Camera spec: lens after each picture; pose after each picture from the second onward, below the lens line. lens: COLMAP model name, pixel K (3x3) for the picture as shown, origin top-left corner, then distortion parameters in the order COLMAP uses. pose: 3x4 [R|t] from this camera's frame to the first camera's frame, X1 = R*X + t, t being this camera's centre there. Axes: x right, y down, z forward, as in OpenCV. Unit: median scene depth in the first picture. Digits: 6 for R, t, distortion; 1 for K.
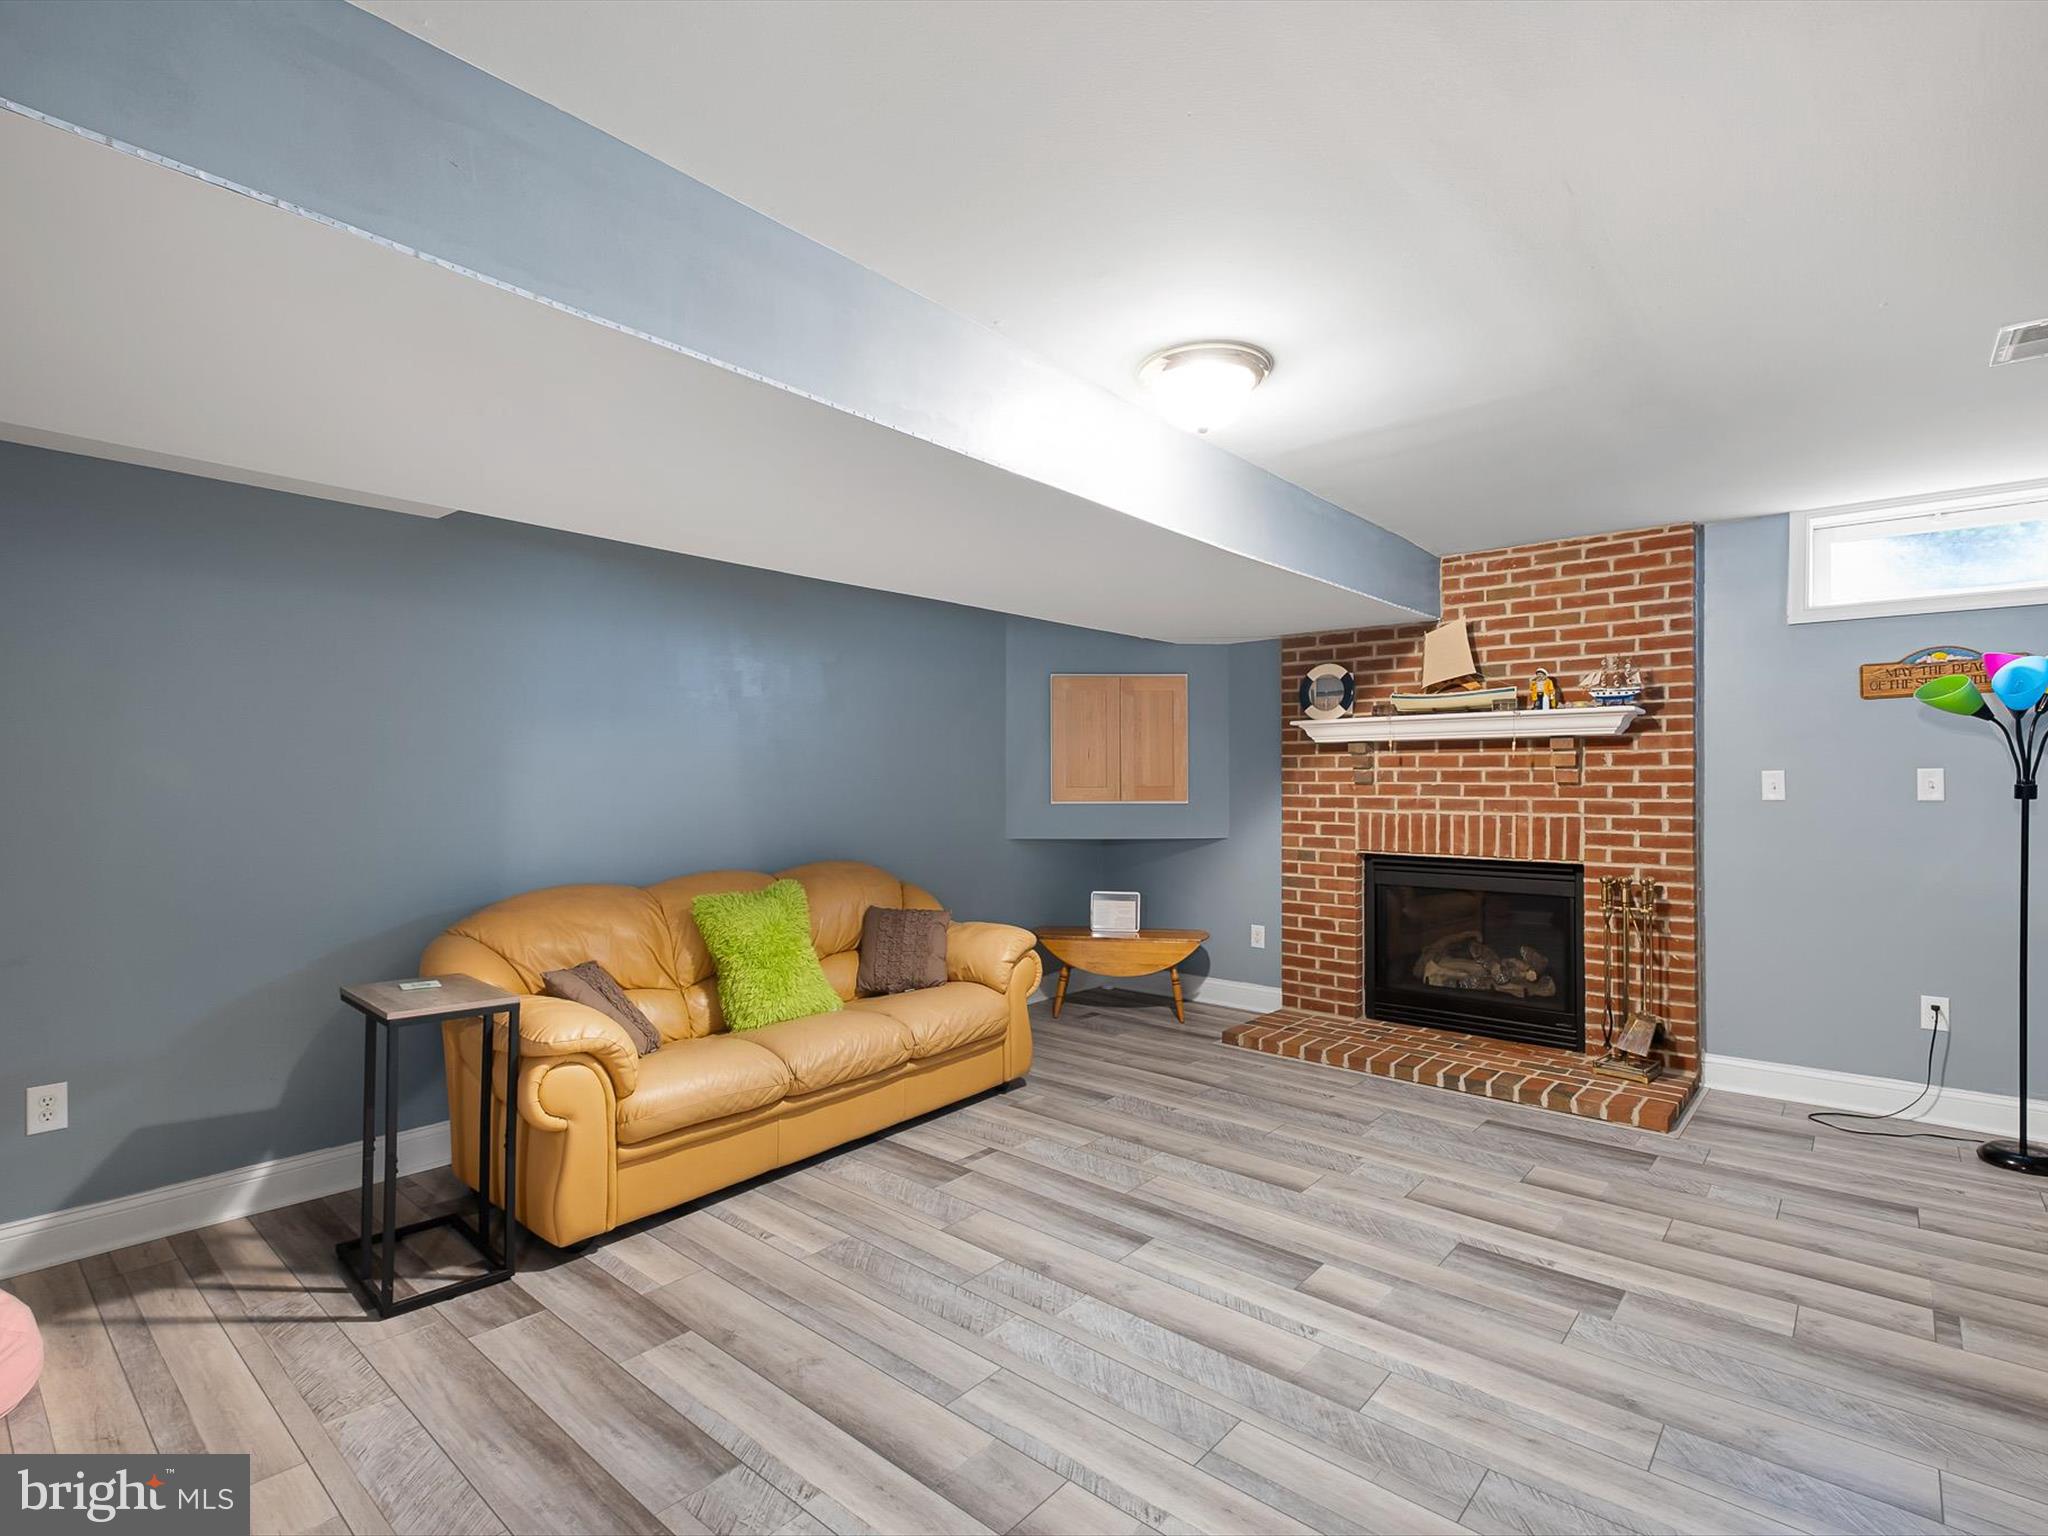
lens RADIAL K [[1003.3, 0, 1024.0], [0, 1003.3, 768.0], [0, 0, 1]] dist [-0.000835, 0.000388]
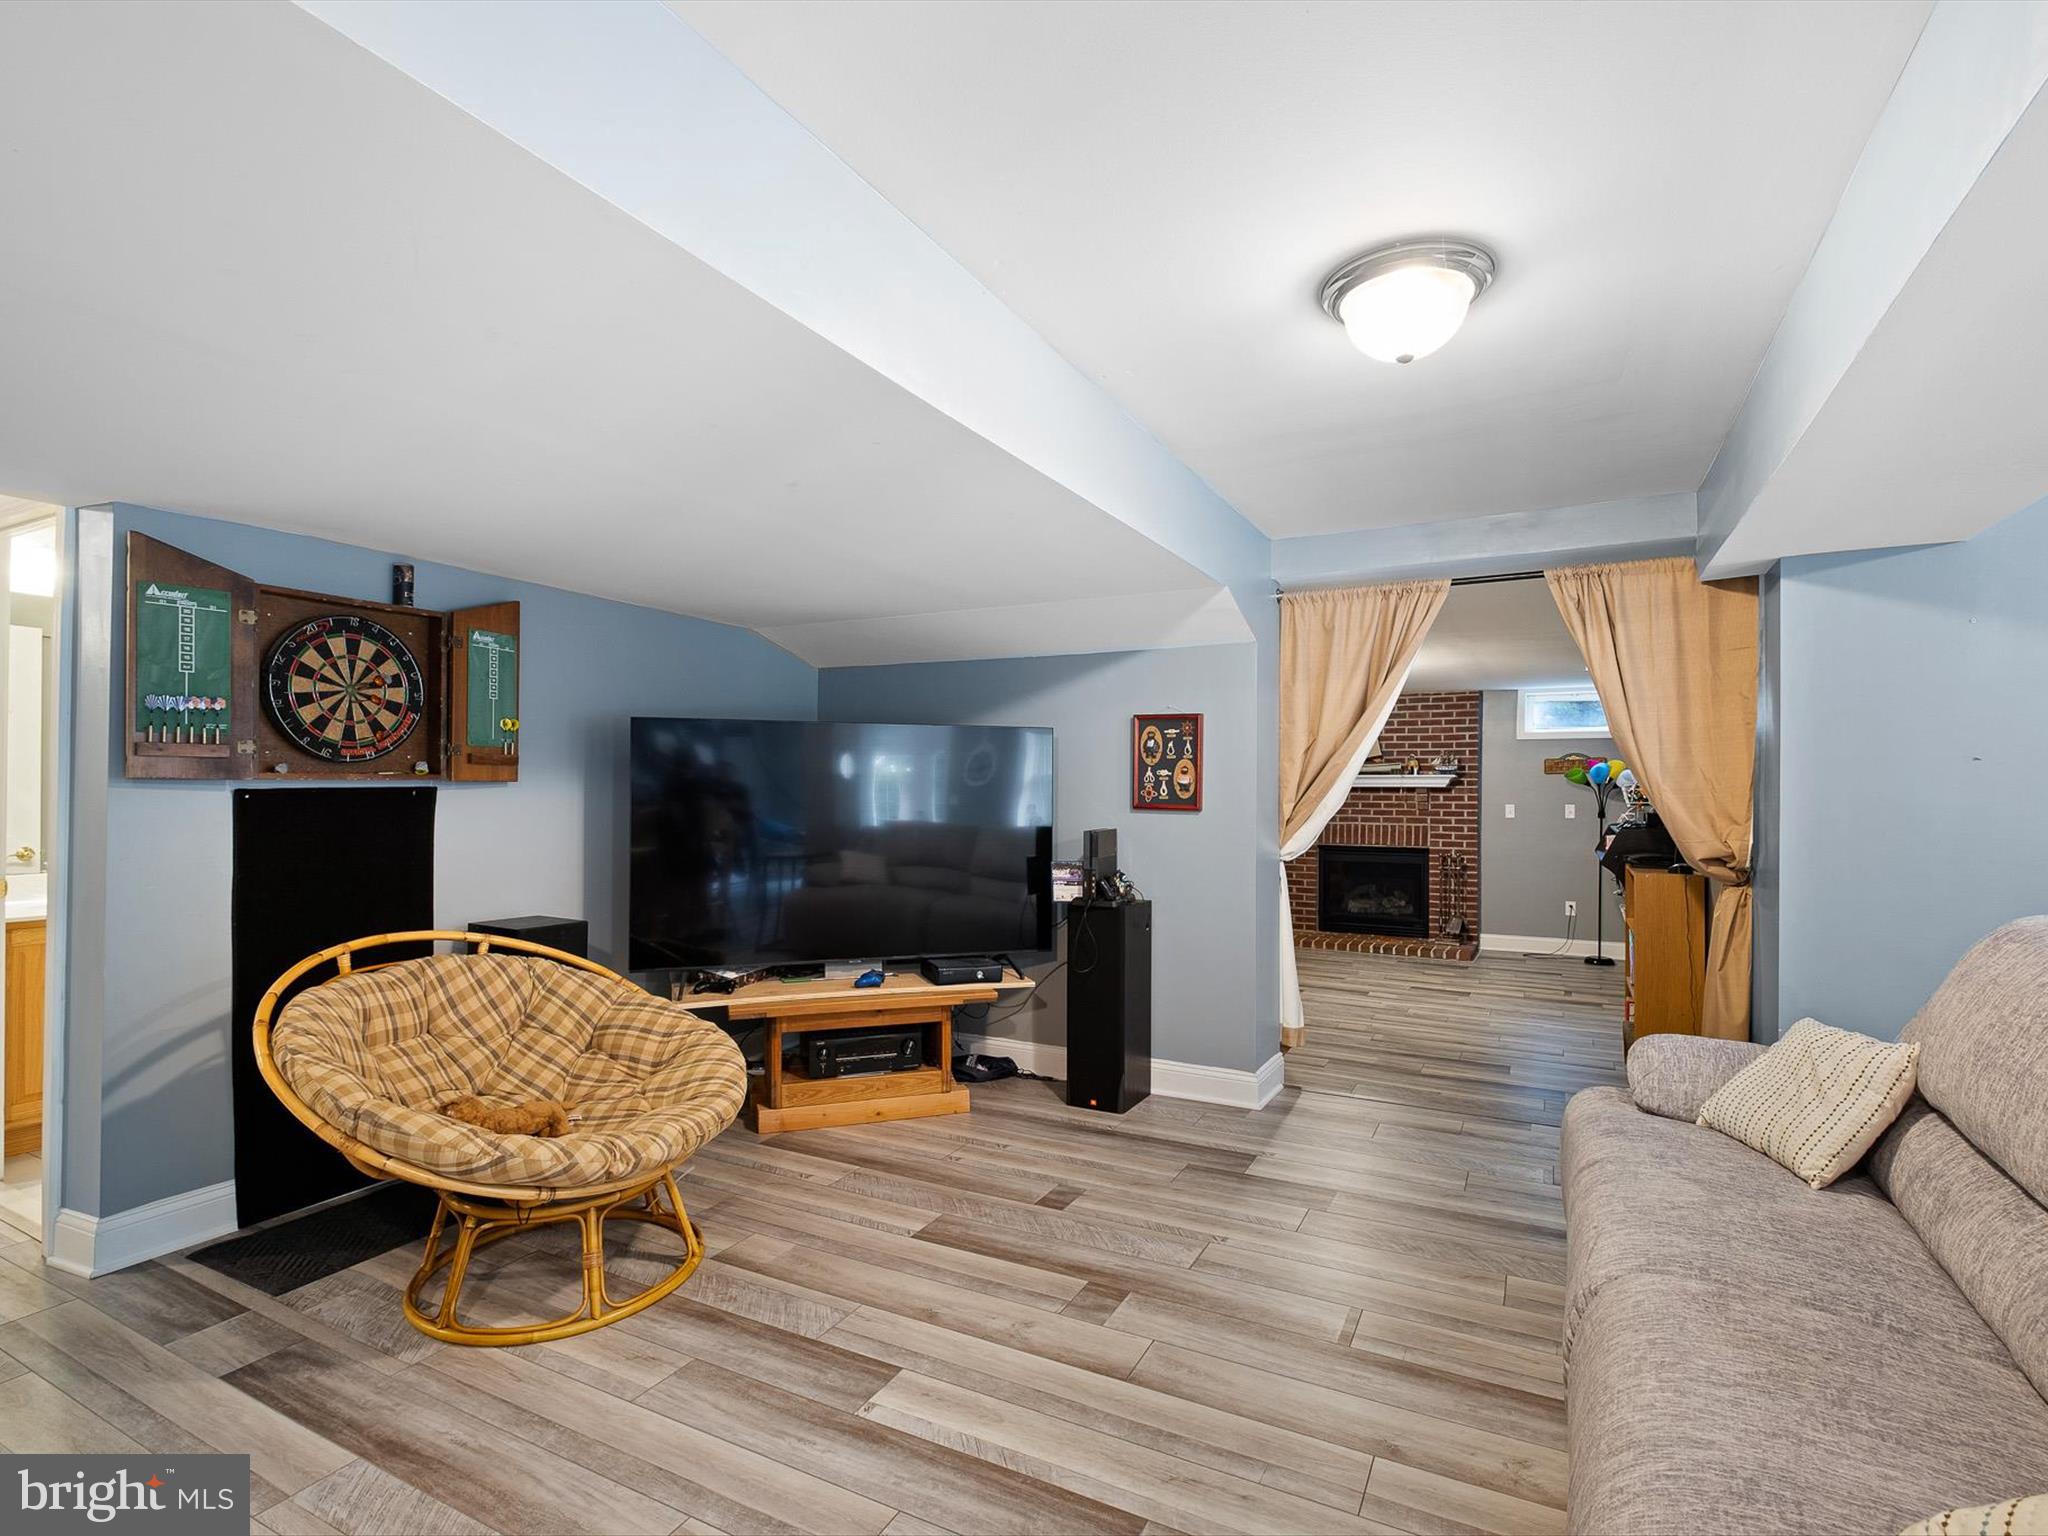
lens RADIAL K [[1003.3, 0, 1024.0], [0, 1003.3, 768.0], [0, 0, 1]] dist [-0.000835, 0.000388]
pose [[0.975483, 0.008110, 0.219925, -0.767834], [-0.008850, 0.999958, 0.002376, -0.072016], [-0.219897, -0.004264, 0.975514, -0.902195]]
